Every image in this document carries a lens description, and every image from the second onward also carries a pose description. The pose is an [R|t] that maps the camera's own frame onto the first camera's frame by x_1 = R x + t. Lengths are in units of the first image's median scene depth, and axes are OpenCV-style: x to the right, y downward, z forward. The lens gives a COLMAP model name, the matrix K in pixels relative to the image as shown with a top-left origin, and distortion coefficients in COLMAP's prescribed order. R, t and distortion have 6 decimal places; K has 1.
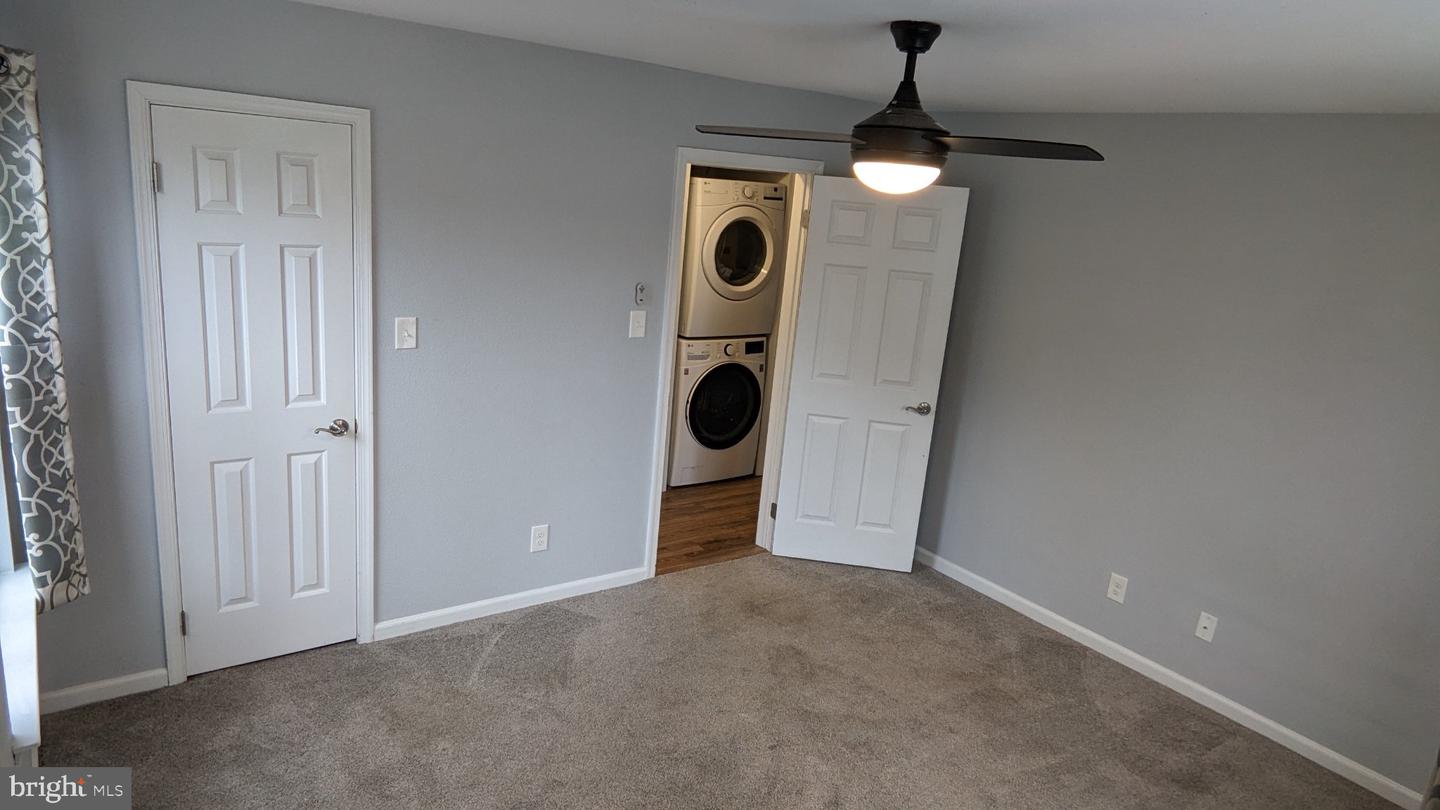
lens RADIAL K [[897.4, 0, 720.0], [0, 897.4, 405.0], [0, 0, 1]] dist [0.044926, -0.025690]
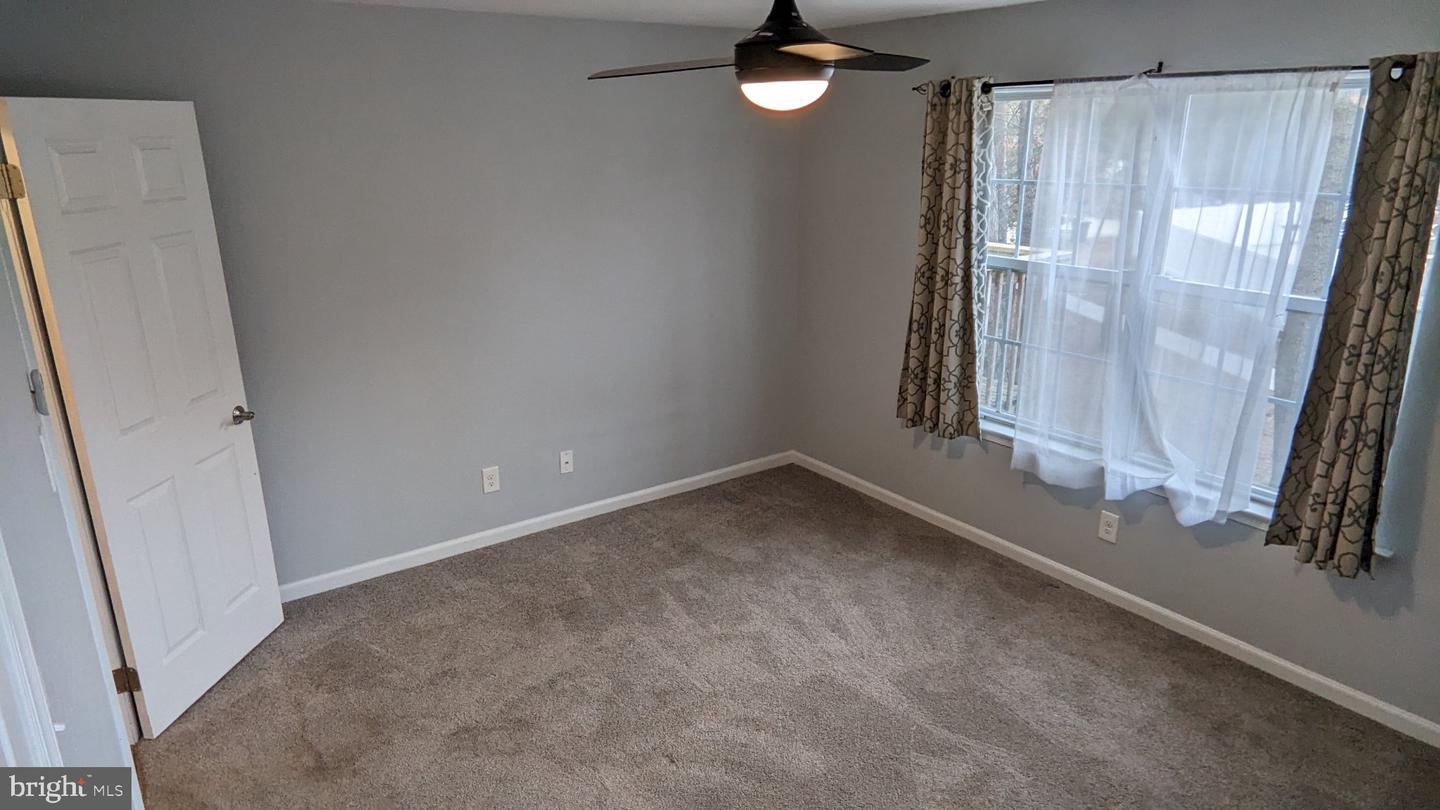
lens RADIAL K [[897.4, 0, 720.0], [0, 897.4, 405.0], [0, 0, 1]] dist [0.044926, -0.025690]
pose [[0.026738, -0.390177, 0.920352, -0.545003], [0.253293, 0.893280, 0.371341, -0.221435], [-0.967020, 0.223190, 0.122714, 0.667840]]
